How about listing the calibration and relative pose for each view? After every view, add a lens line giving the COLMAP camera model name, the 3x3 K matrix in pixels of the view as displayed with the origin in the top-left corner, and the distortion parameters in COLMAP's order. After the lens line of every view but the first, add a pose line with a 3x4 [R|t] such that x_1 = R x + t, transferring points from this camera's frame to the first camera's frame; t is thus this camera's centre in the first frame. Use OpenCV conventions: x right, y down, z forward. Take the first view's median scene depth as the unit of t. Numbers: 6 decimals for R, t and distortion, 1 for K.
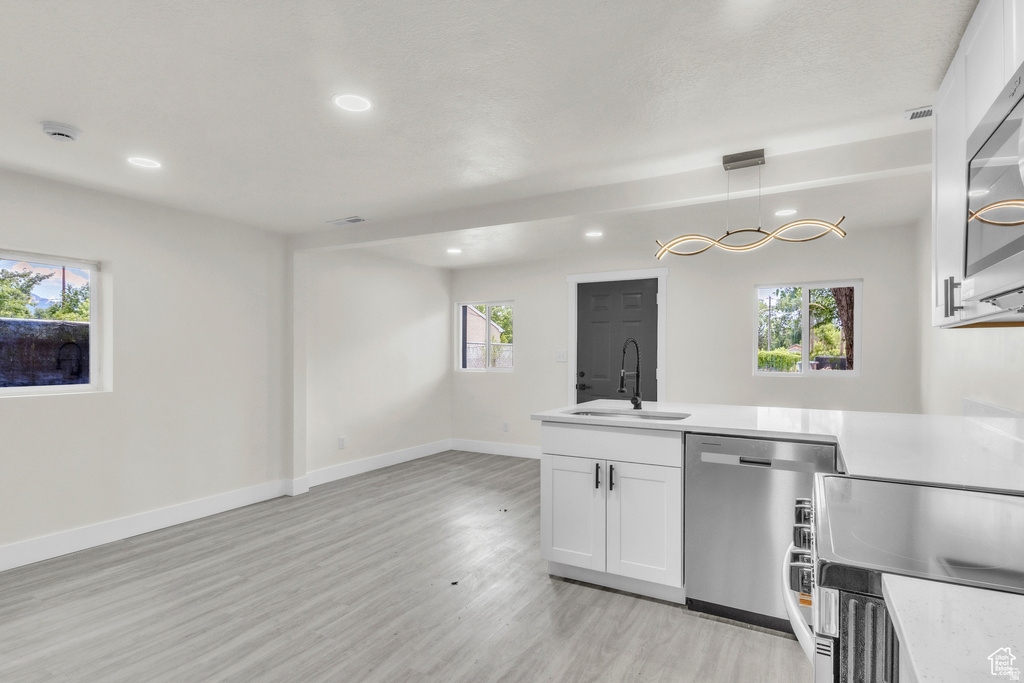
lens RADIAL K [[517.3, 0, 524.0], [0, 517.3, 355.0], [0, 0, 1]] dist [0.003751, 0.000381]
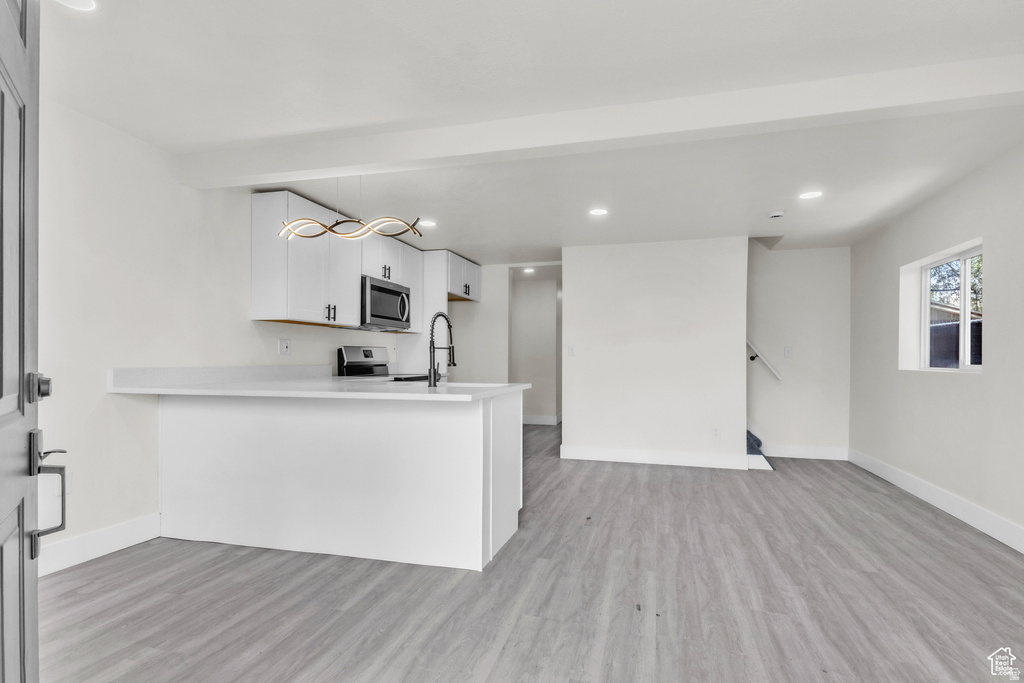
lens RADIAL K [[513.8, 0, 531.6], [0, 513.8, 359.4], [0, 0, 1]] dist [0.004052, 0.000582]
pose [[-0.968563, -0.002773, -0.248753, 0.260458], [-0.003581, 0.999990, 0.002797, 0.048635], [0.248743, 0.003600, -0.968563, 1.830869]]
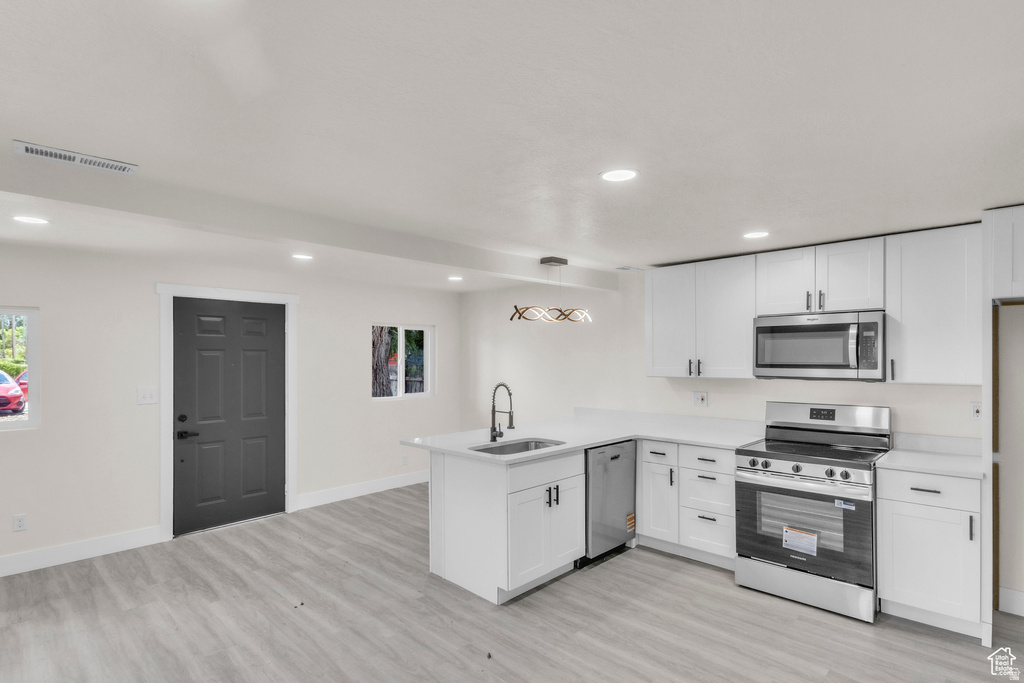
lens RADIAL K [[514.2, 0, 511.2], [0, 514.2, 362.0], [0, 0, 1]] dist [0.011094, -0.000659]
pose [[0.270002, -0.011409, 0.962792, -0.862814], [0.007871, 0.999923, 0.009642, -0.085798], [-0.962828, 0.004975, 0.270071, 0.599357]]
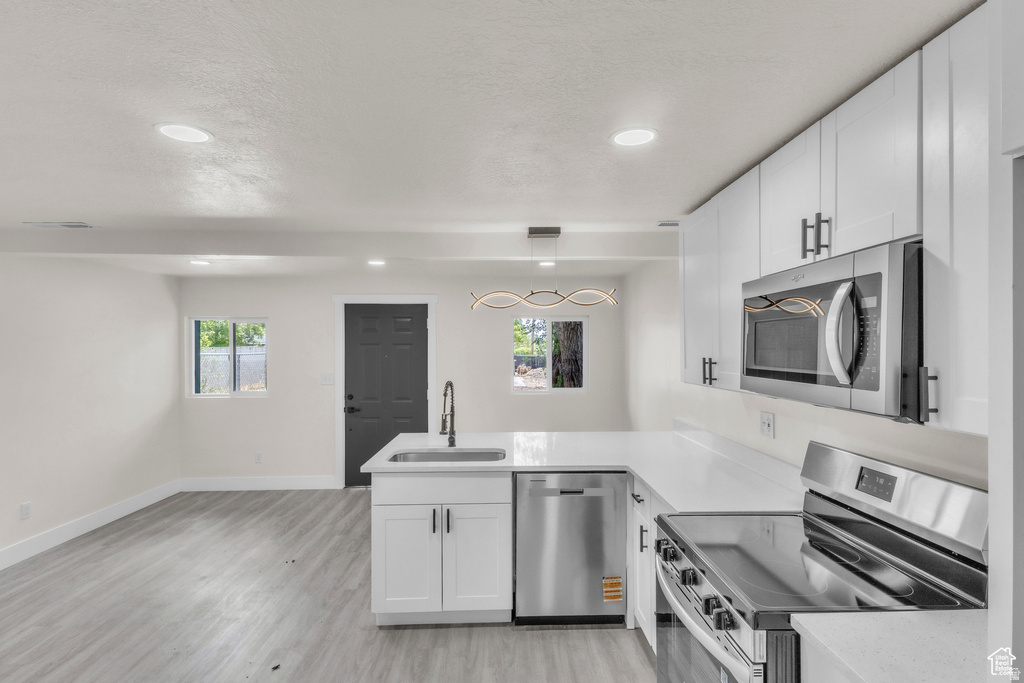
lens RADIAL K [[504.4, 0, 518.2], [0, 504.4, 352.6], [0, 0, 1]] dist [0.025450, -0.016859]
pose [[0.859348, -0.007489, 0.511337, -0.186521], [0.005701, 0.999971, 0.005064, -0.089187], [-0.511360, -0.001437, 0.859365, 0.026432]]
